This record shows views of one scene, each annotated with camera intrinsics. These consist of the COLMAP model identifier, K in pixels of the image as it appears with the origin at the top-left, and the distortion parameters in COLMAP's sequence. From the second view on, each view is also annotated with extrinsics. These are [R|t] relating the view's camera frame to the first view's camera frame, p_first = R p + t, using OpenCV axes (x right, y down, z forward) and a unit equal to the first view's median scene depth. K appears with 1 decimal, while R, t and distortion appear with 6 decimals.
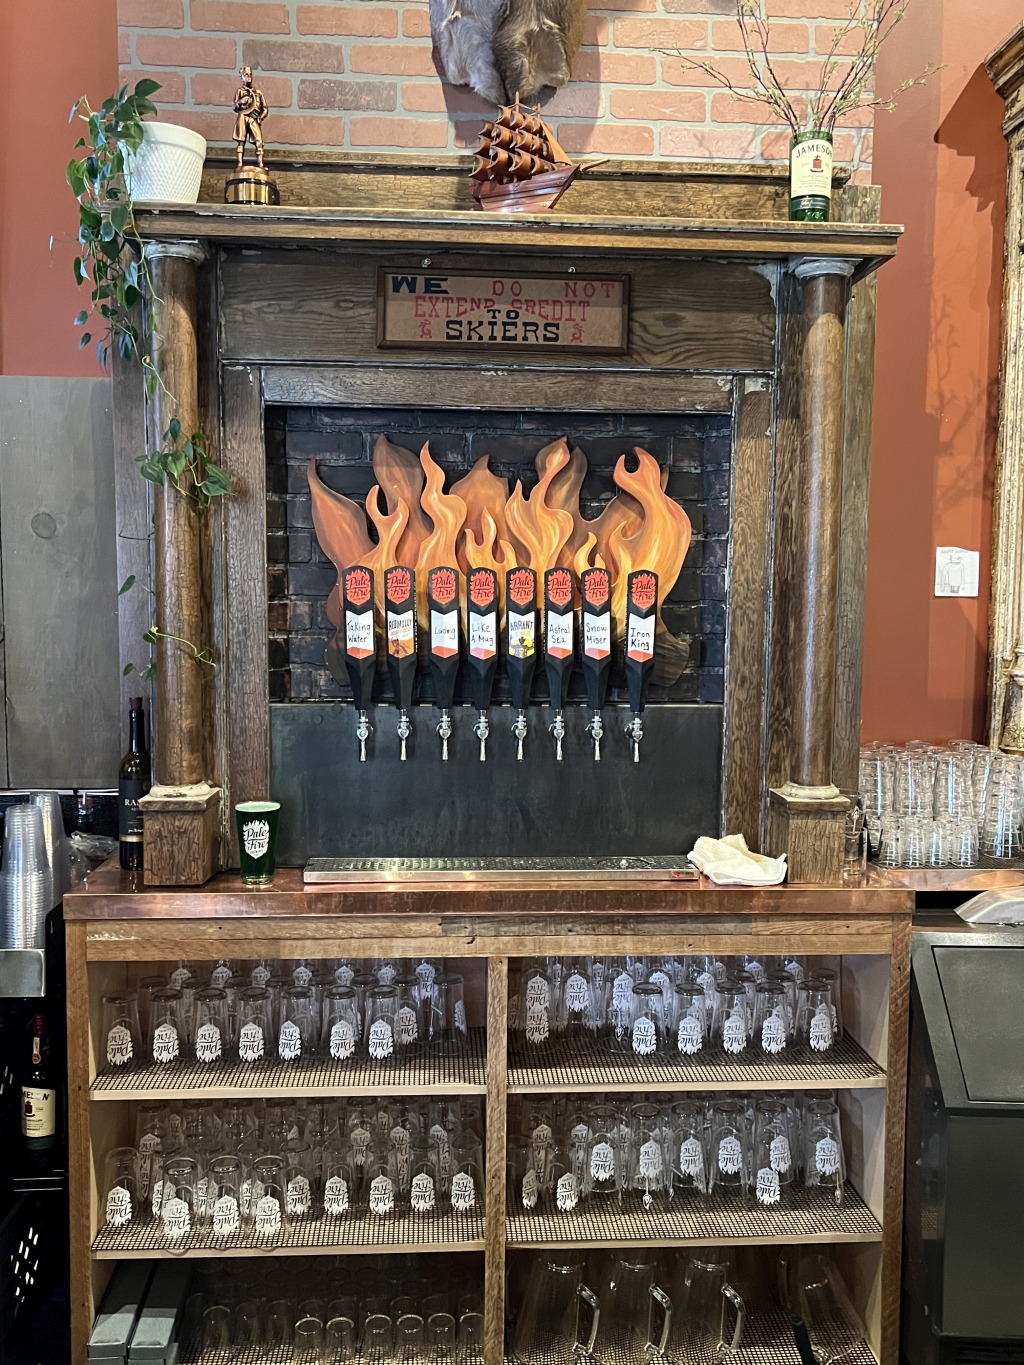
lens RADIAL K [[1190.1, 0, 511.1], [0, 1190.1, 678.5], [0, 0, 1]] dist [0.041260, -0.048926]
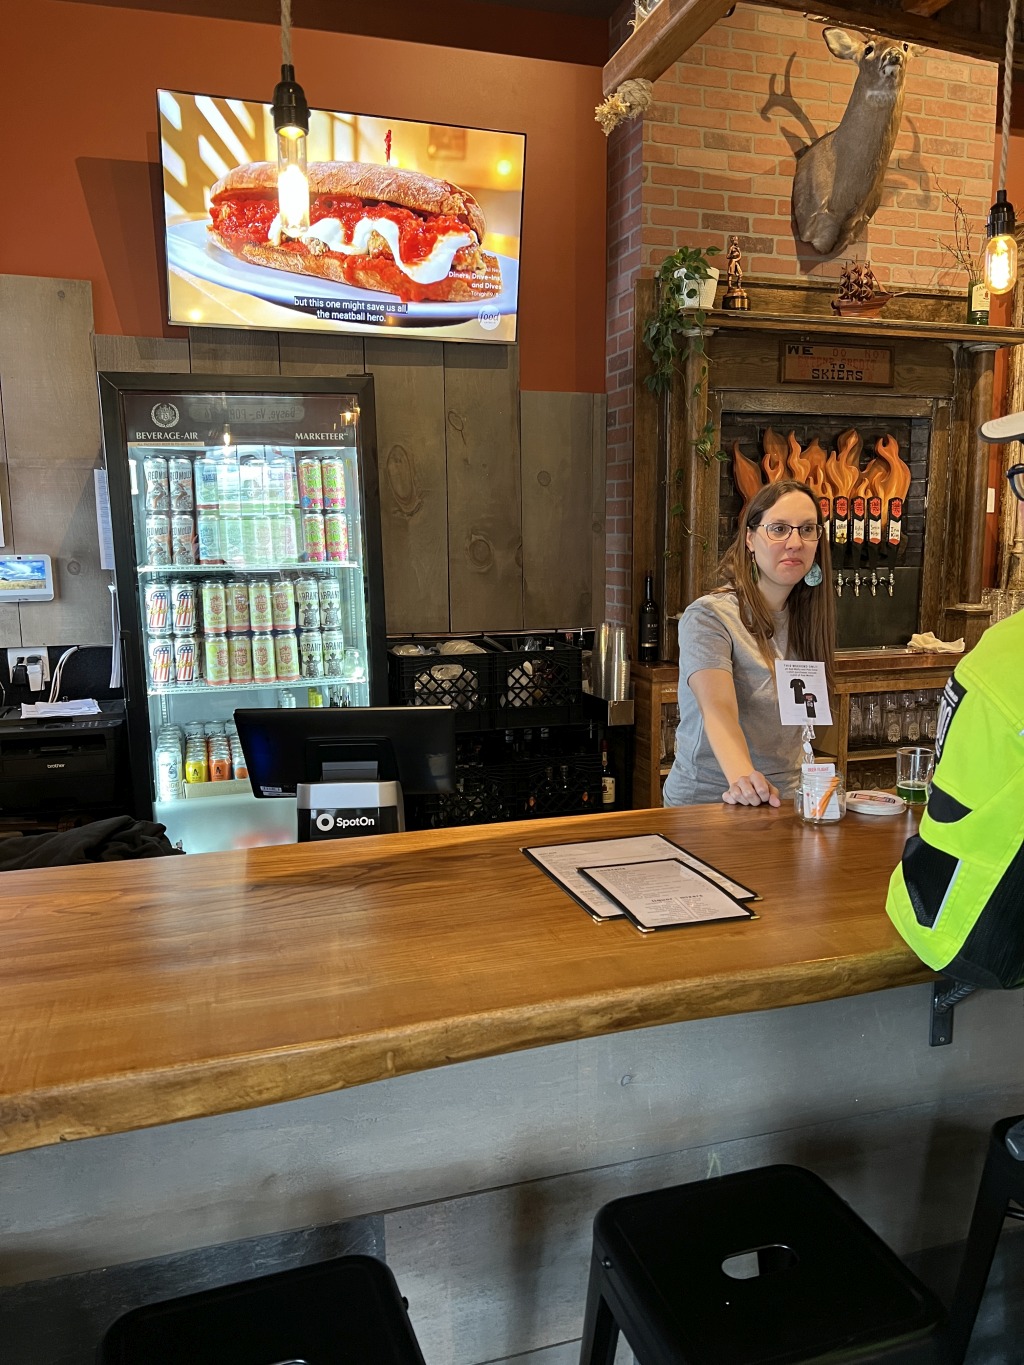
lens RADIAL K [[1022.0, 0, 512.2], [0, 1022.0, 695.0], [0, 0, 1]] dist [-0.003287, 0.003695]
pose [[0.972887, -0.054371, 0.224799, -0.901567], [0.036135, 0.995771, 0.084460, 0.069035], [-0.228440, -0.074047, 0.970738, -0.524559]]
